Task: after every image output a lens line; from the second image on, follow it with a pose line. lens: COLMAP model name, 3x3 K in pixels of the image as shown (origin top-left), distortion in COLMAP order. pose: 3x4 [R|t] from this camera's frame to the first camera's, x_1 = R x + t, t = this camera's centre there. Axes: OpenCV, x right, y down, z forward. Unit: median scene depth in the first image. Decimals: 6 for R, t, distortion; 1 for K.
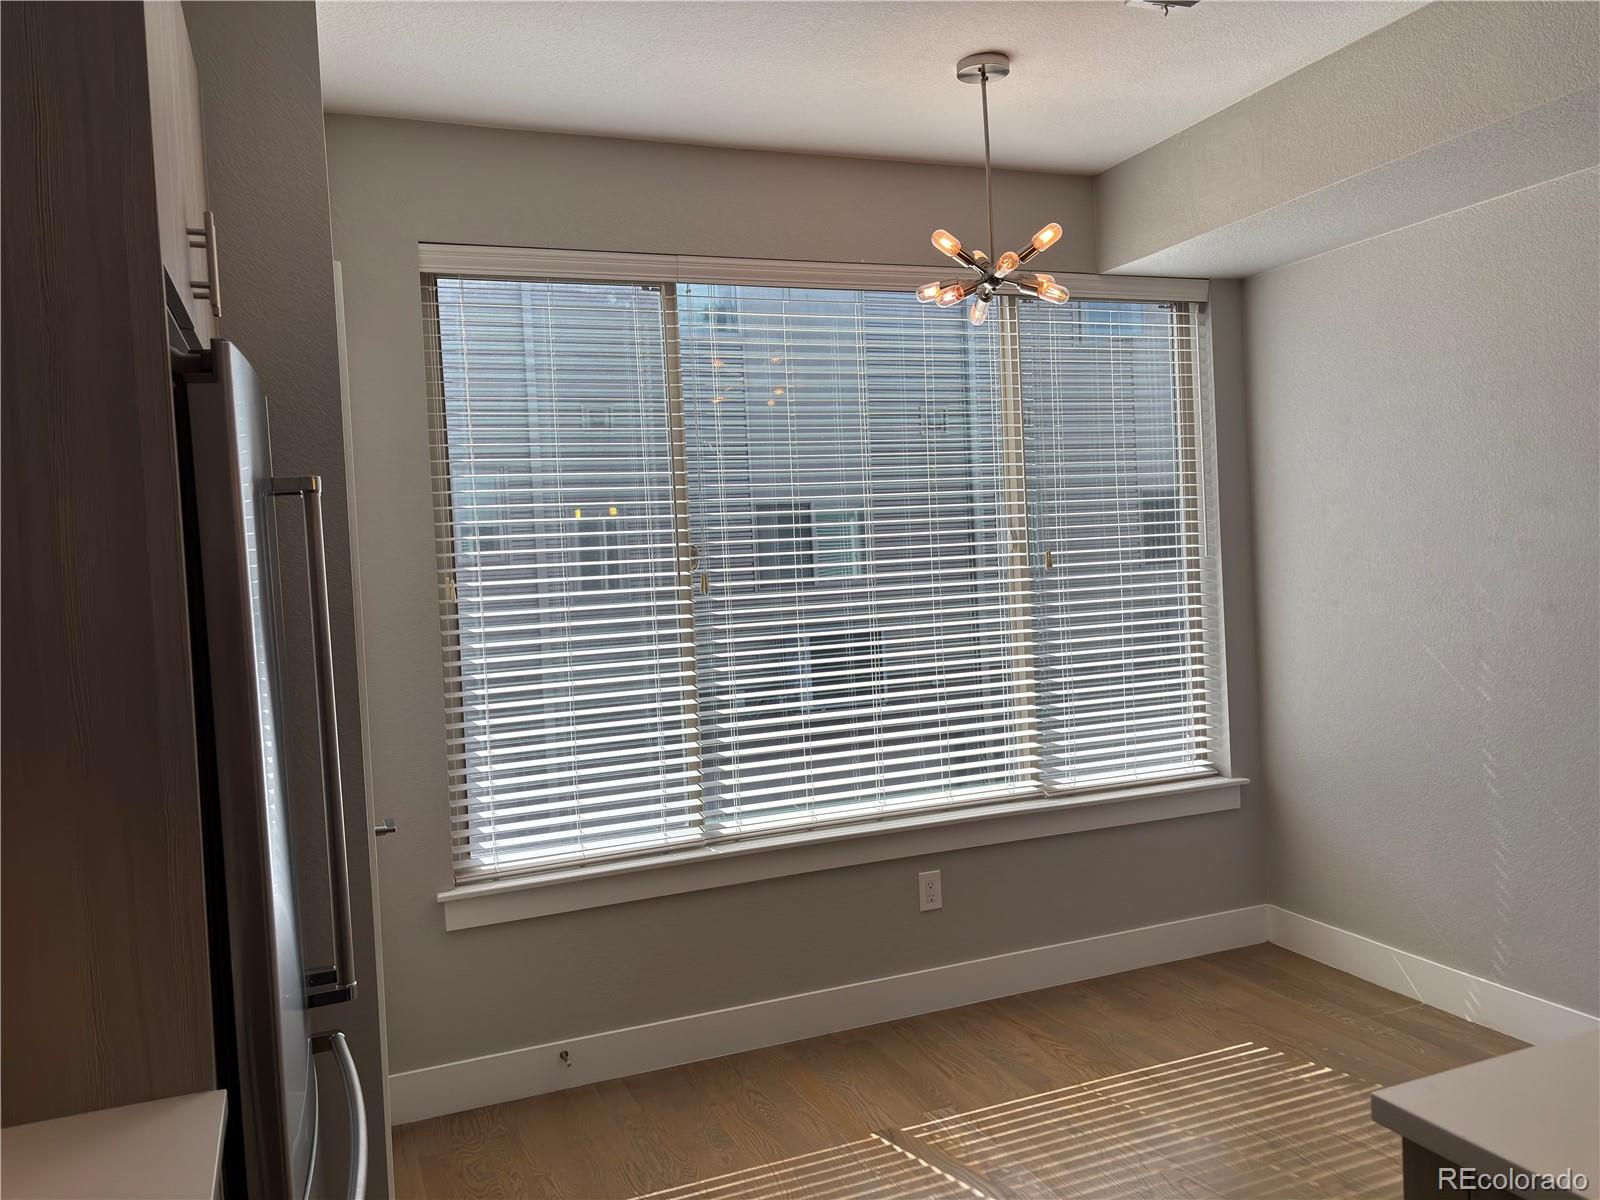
lens RADIAL K [[1202.9, 0, 800.6], [0, 1202.9, 600.9], [0, 0, 1]] dist [0.047513, -0.053489]
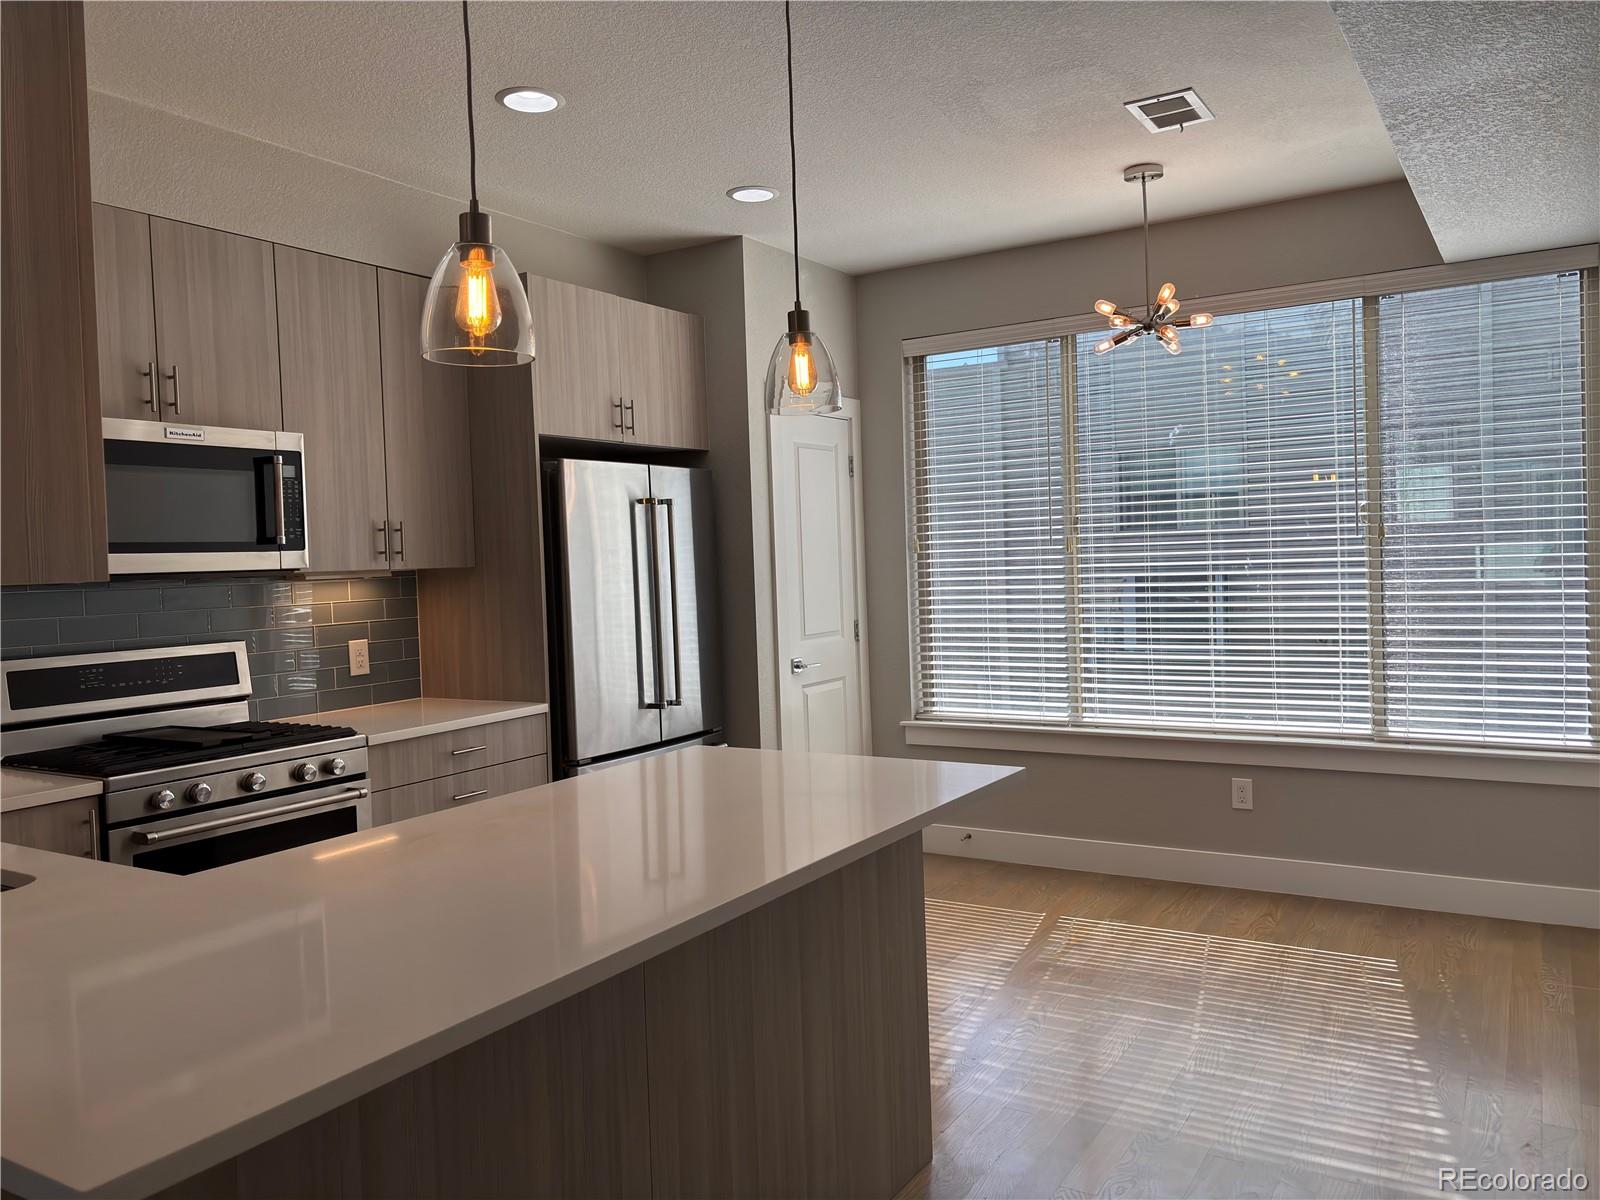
lens RADIAL K [[1202.9, 0, 789.9], [0, 1202.9, 606.6], [0, 0, 1]] dist [0.047513, -0.053489]
pose [[0.592195, 0.066250, -0.803067, 0.876474], [-0.025887, 0.997664, 0.063215, -0.022579], [0.805379, -0.016647, 0.592526, -0.127976]]
